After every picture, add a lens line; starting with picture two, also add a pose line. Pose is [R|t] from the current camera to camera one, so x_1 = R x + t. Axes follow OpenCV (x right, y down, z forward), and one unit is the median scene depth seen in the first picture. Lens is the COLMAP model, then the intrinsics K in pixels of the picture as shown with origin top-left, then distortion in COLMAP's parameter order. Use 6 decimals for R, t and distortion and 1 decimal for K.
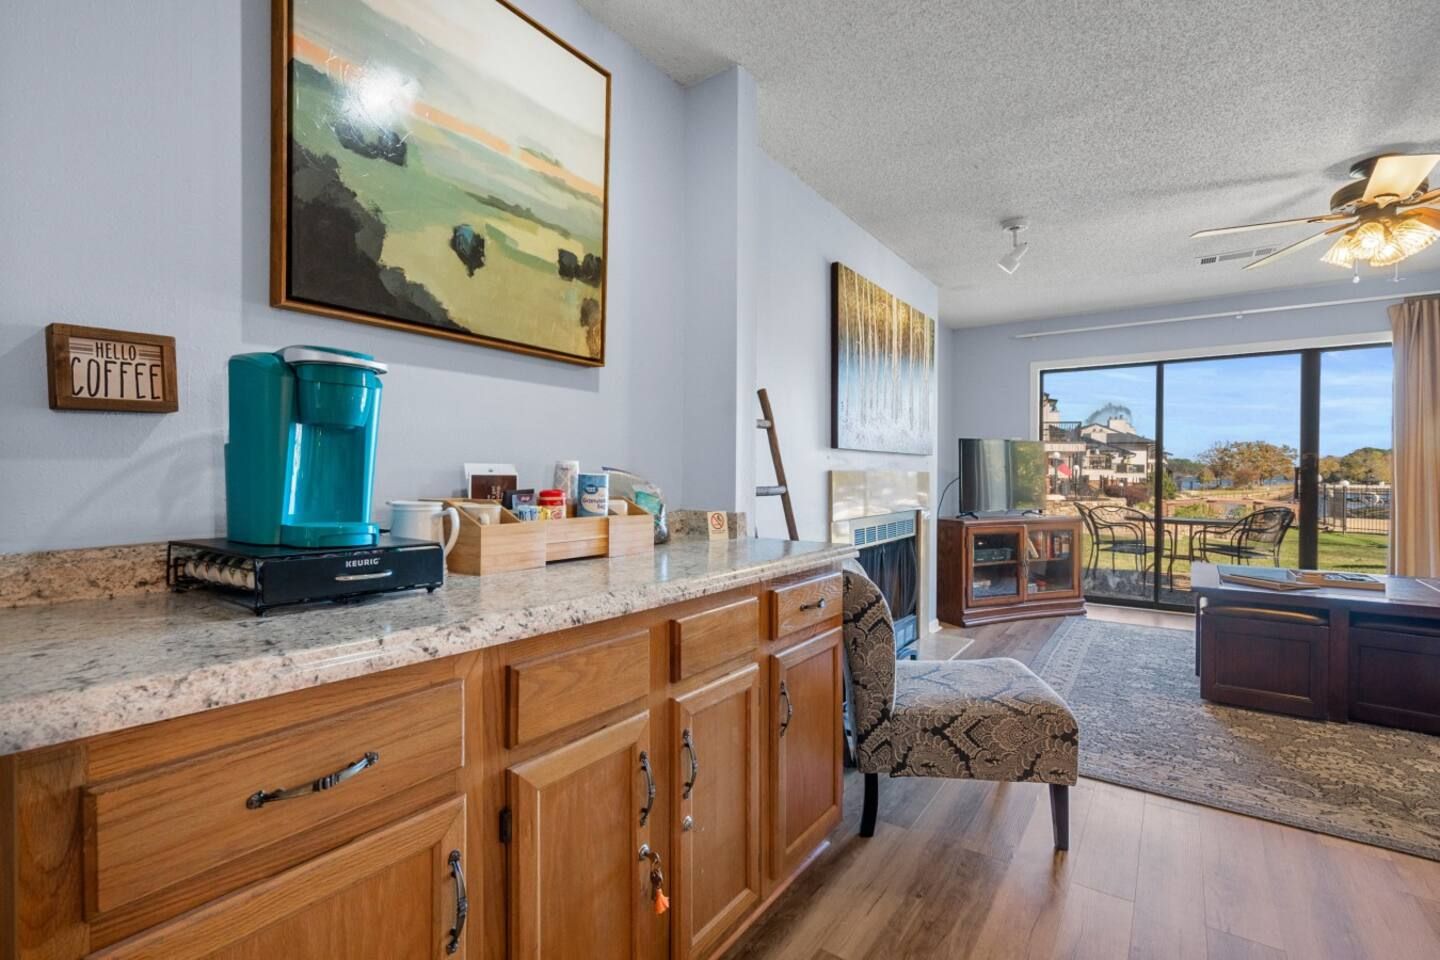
lens RADIAL K [[656.4, 0, 717.7], [0, 656.4, 480.9], [0, 0, 1]] dist [-0.001429, 0.001145]
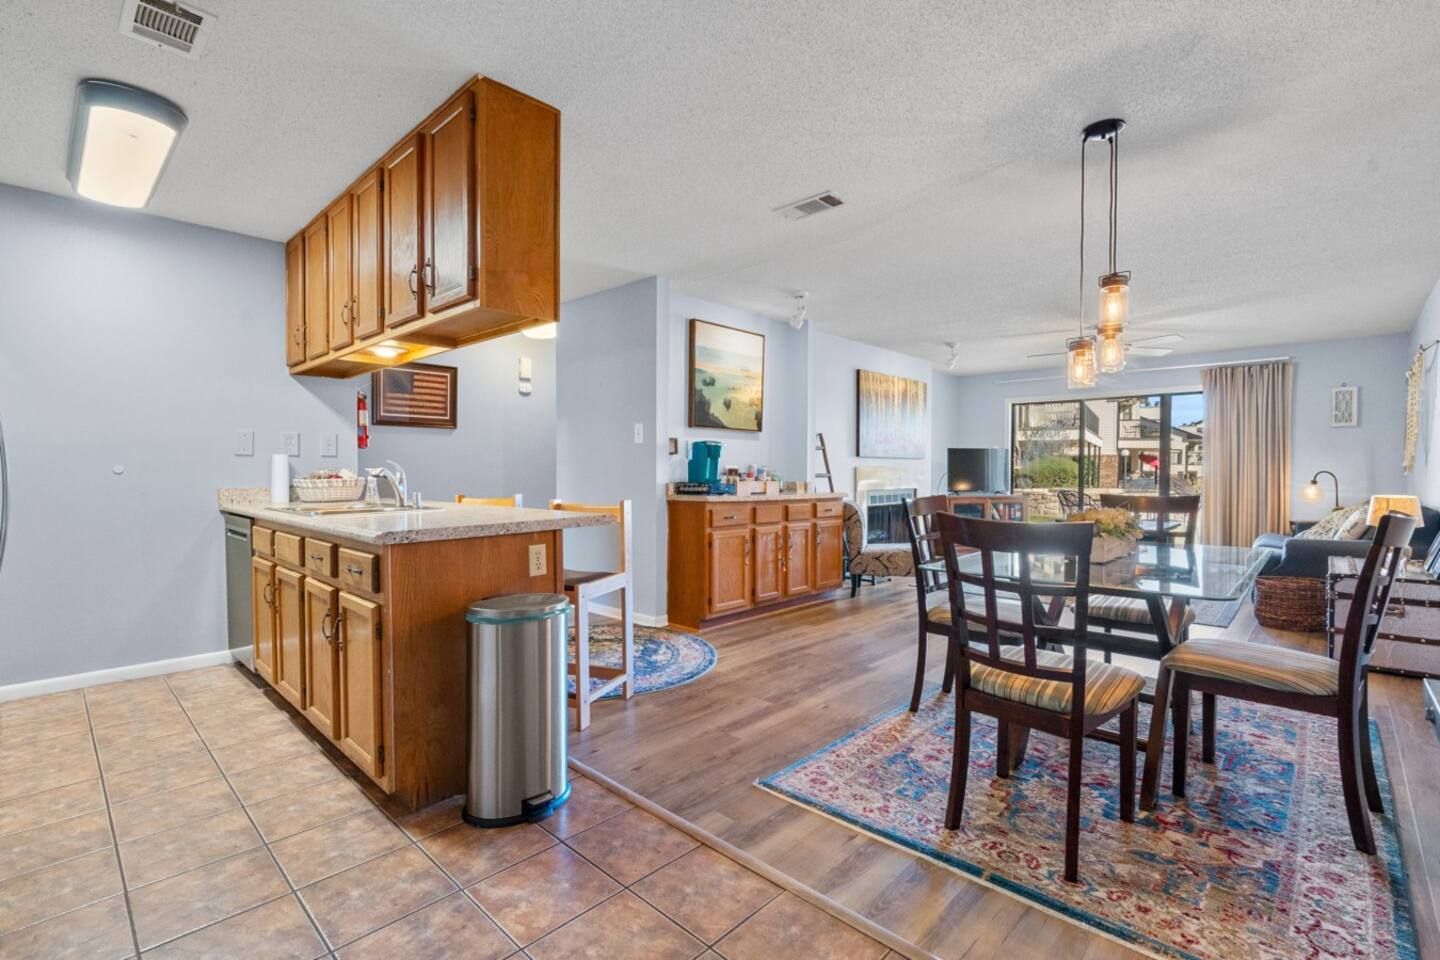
lens RADIAL K [[656.4, 0, 719.1], [0, 656.4, 477.8], [0, 0, 1]] dist [-0.001429, 0.001145]
pose [[0.989842, 0.002724, -0.142149, 0.071189], [-0.002464, 0.999995, 0.002008, 0.031570], [0.142154, -0.001637, 0.989843, -2.341480]]
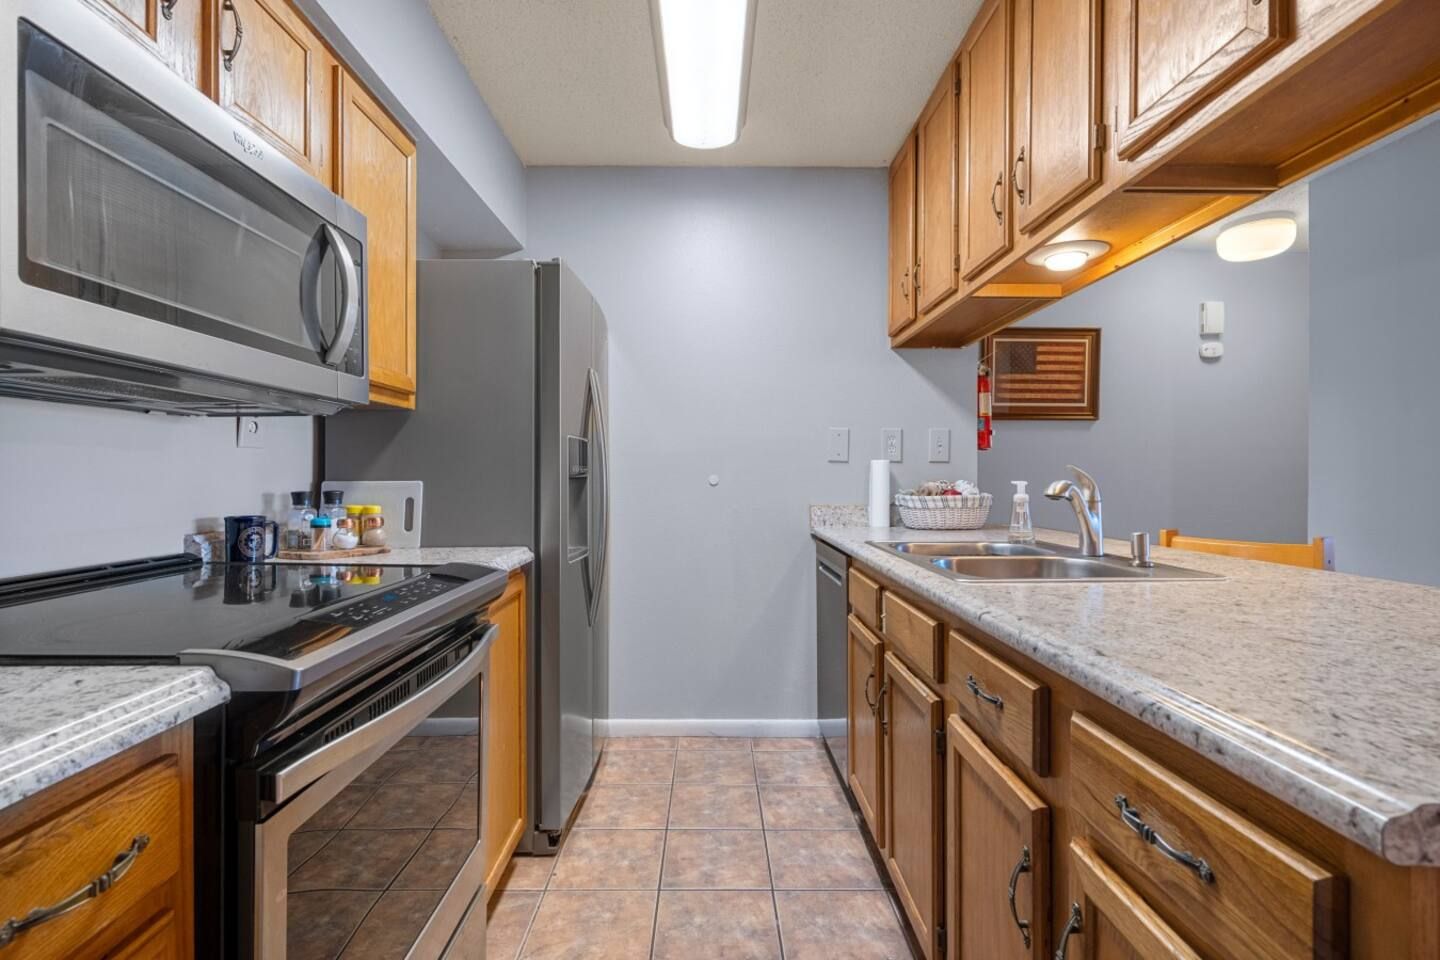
lens RADIAL K [[656.4, 0, 712.3], [0, 656.4, 482.5], [0, 0, 1]] dist [-0.001429, 0.001145]
pose [[0.580165, 0.007913, -0.814460, -0.700875], [-0.012232, 0.999925, 0.001002, 0.018350], [0.814407, 0.009381, 0.580218, -1.560645]]
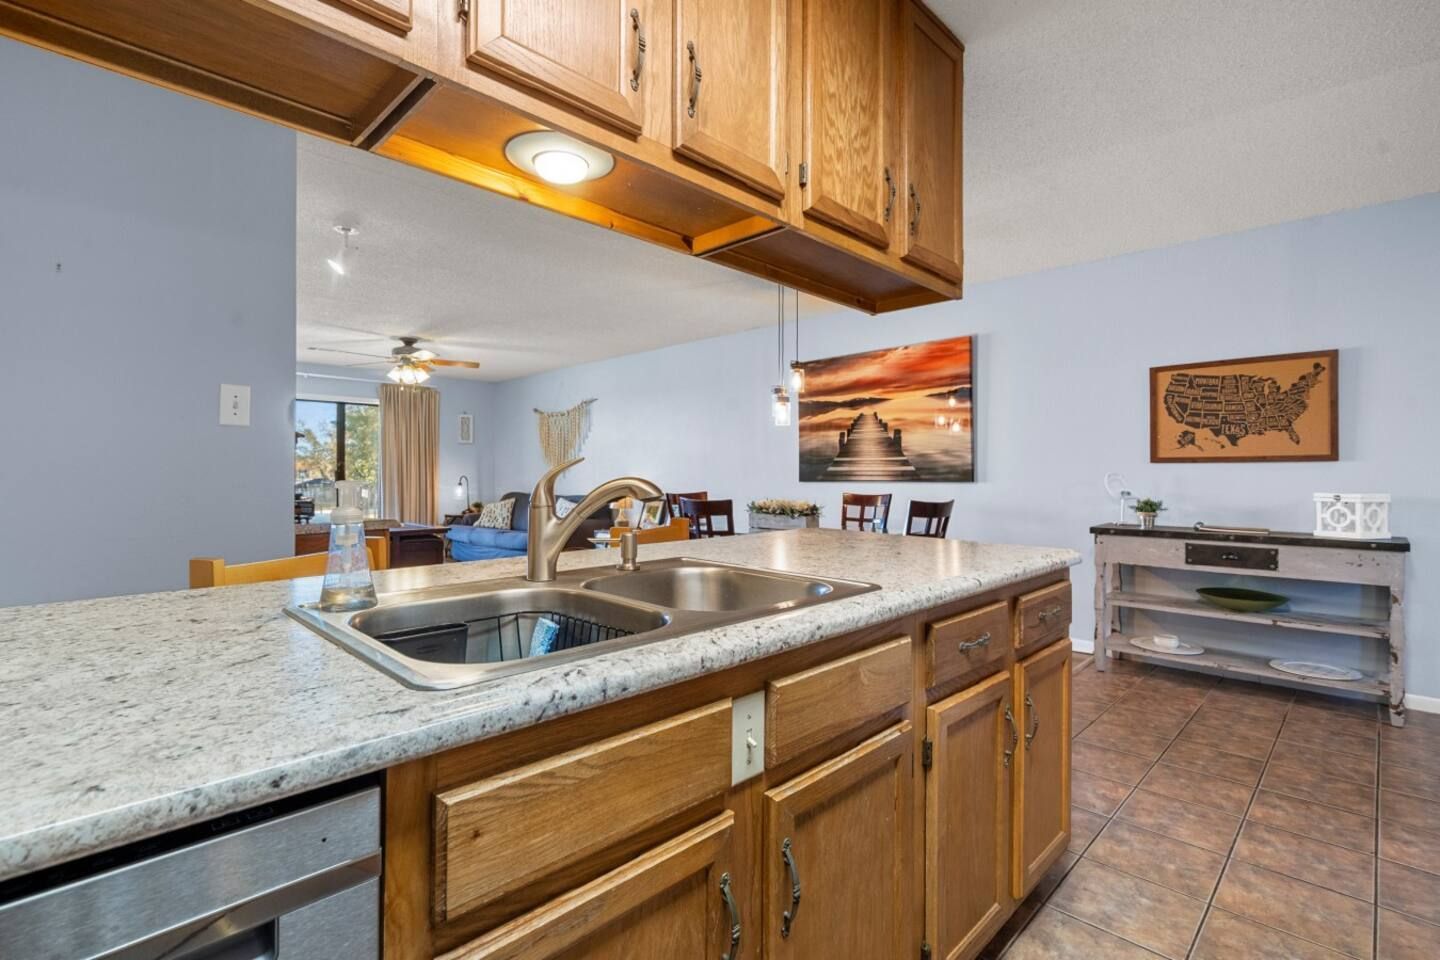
lens RADIAL K [[656.4, 0, 720.9], [0, 656.4, 470.5], [0, 0, 1]] dist [-0.001429, 0.001145]
pose [[0.158150, 0.005959, 0.987397, -1.923942], [0.009969, 0.999921, -0.007632, 0.010171], [-0.987365, 0.011050, 0.158078, -0.787816]]
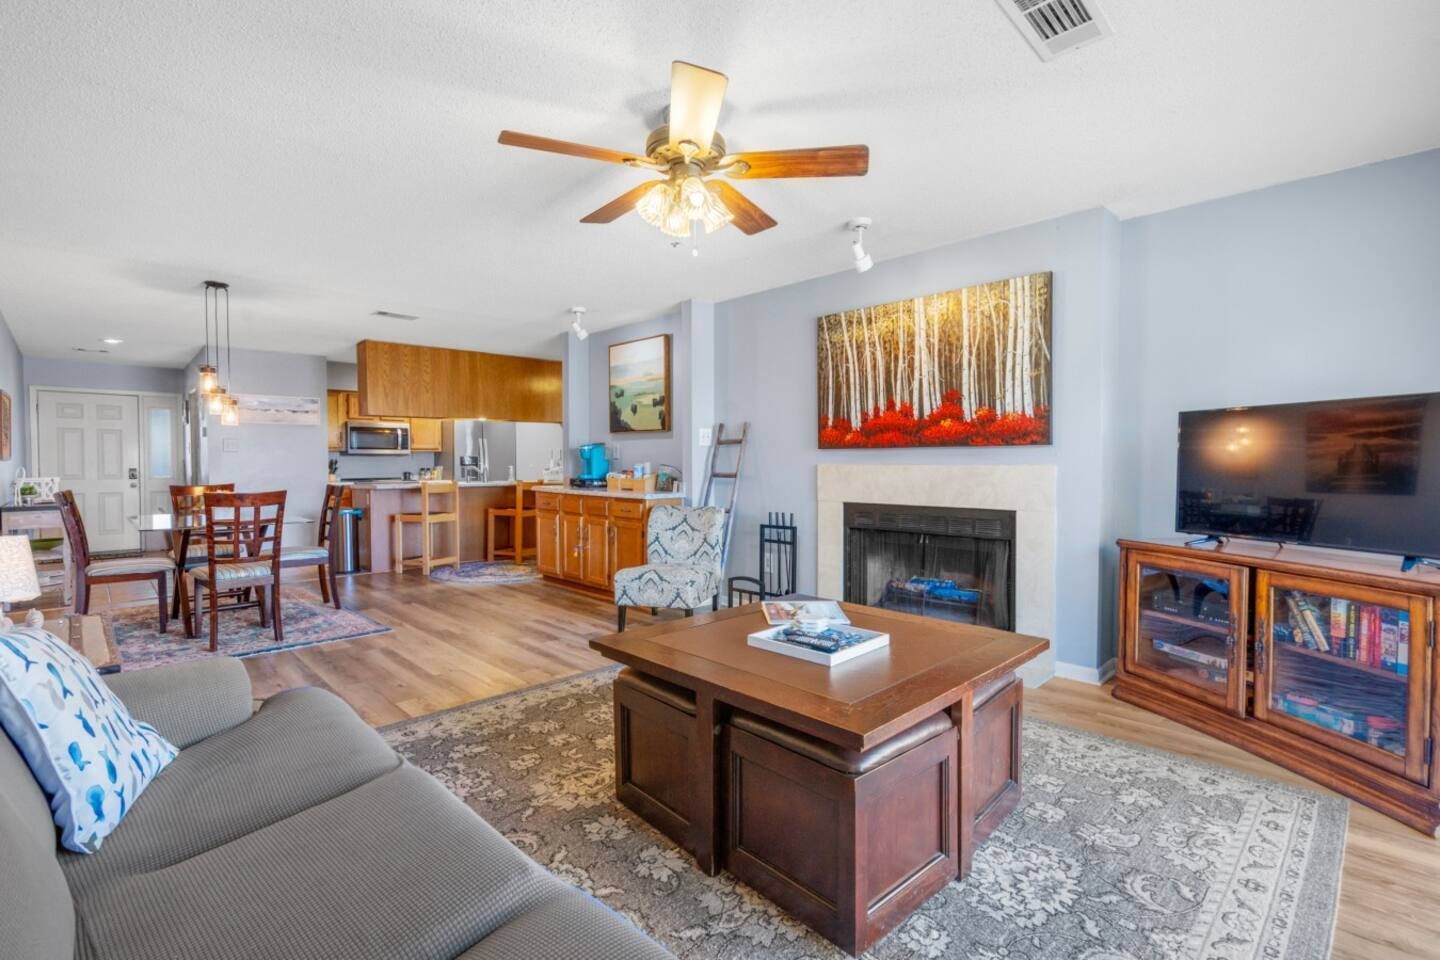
lens RADIAL K [[656.4, 0, 715.0], [0, 656.4, 473.5], [0, 0, 1]] dist [-0.001429, 0.001145]
pose [[-0.183762, 0.017695, -0.982811, 3.230832], [-0.008774, 0.999769, 0.019641, -0.045926], [0.982932, 0.012232, -0.183565, 2.085717]]
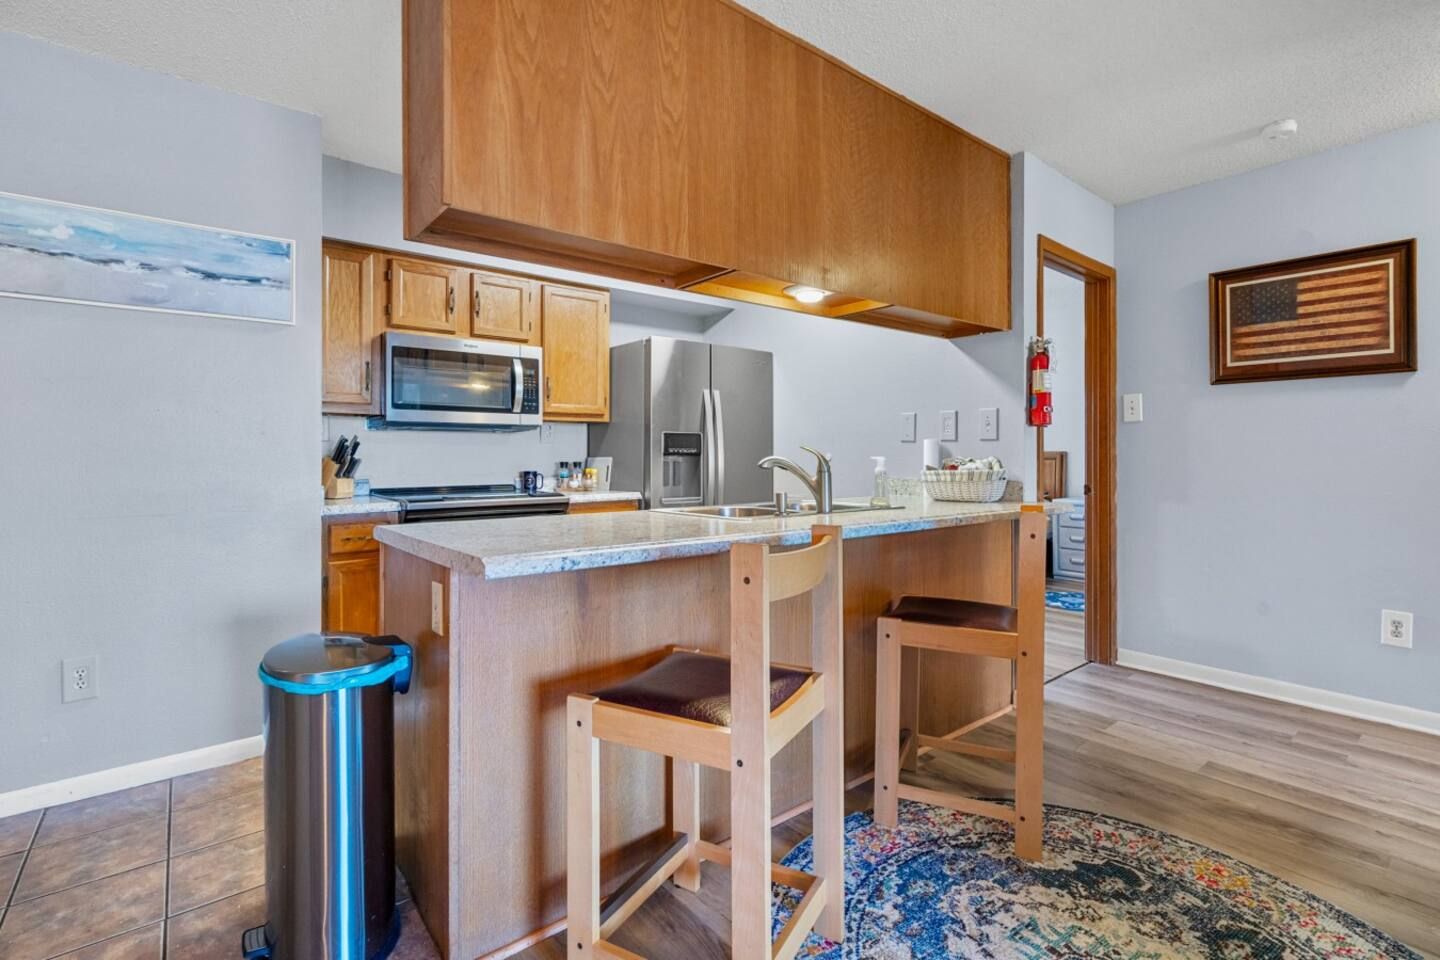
lens RADIAL K [[656.4, 0, 714.0], [0, 656.4, 457.6], [0, 0, 1]] dist [-0.001429, 0.001145]
pose [[-0.267263, 0.001865, -0.963622, 0.225060], [-0.011462, 0.999921, 0.005114, 0.007779], [0.963555, 0.012412, -0.267221, -0.312300]]
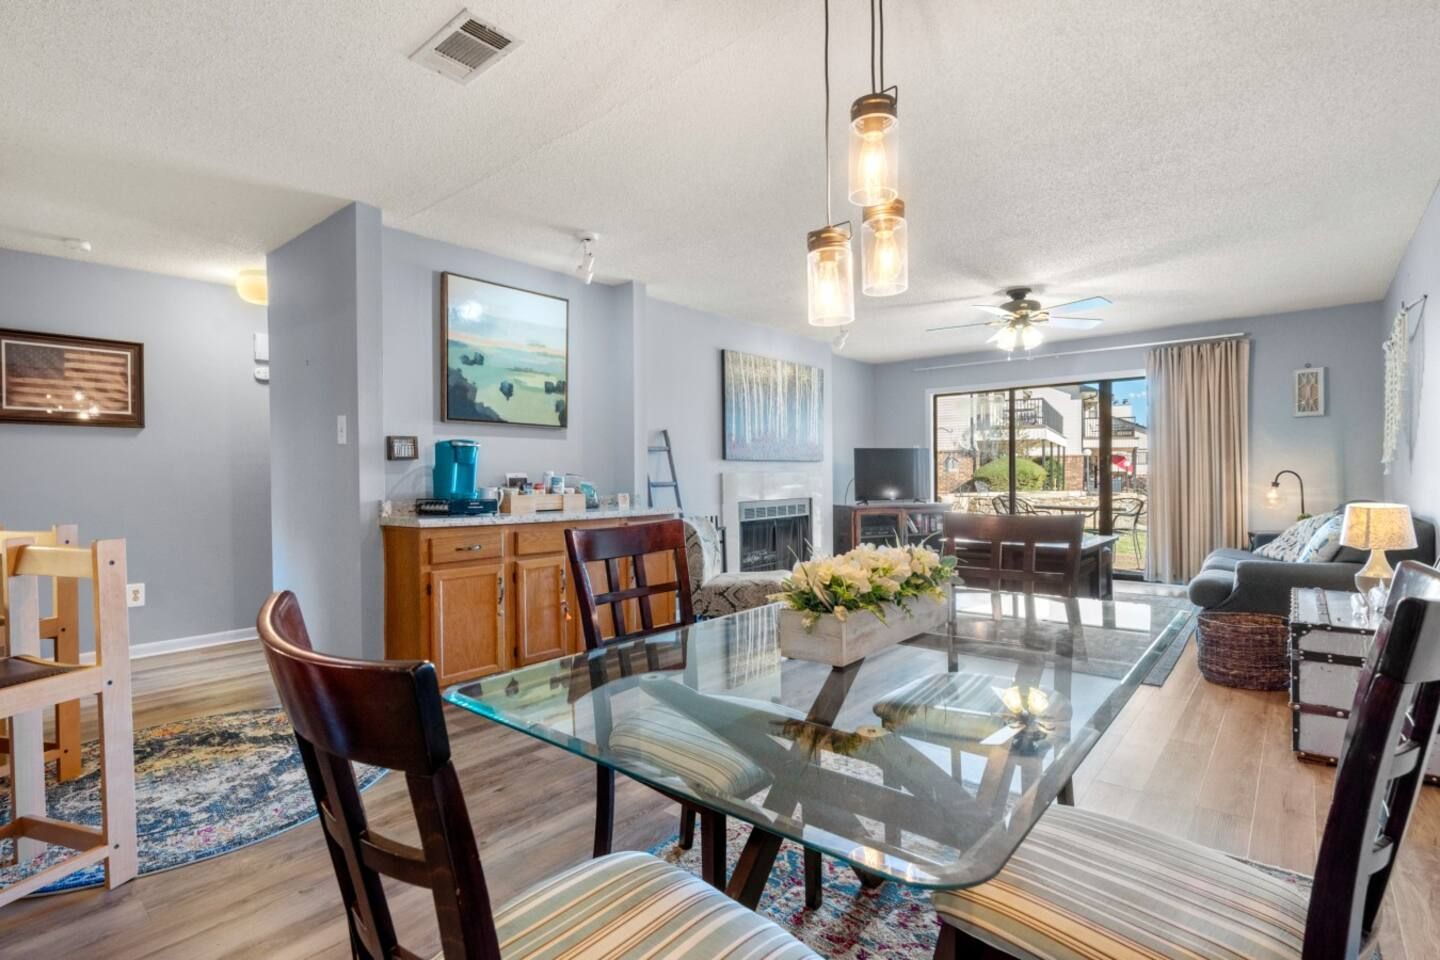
lens RADIAL K [[686.9, 0, 719.2], [0, 686.9, 479.1], [0, 0, 1]] dist [-0.002668, 0.000579]
pose [[0.995537, -0.011443, -0.093677, 0.661400], [0.011050, 0.999928, -0.004720, 0.017533], [0.093724, 0.003663, 0.995591, -1.518911]]
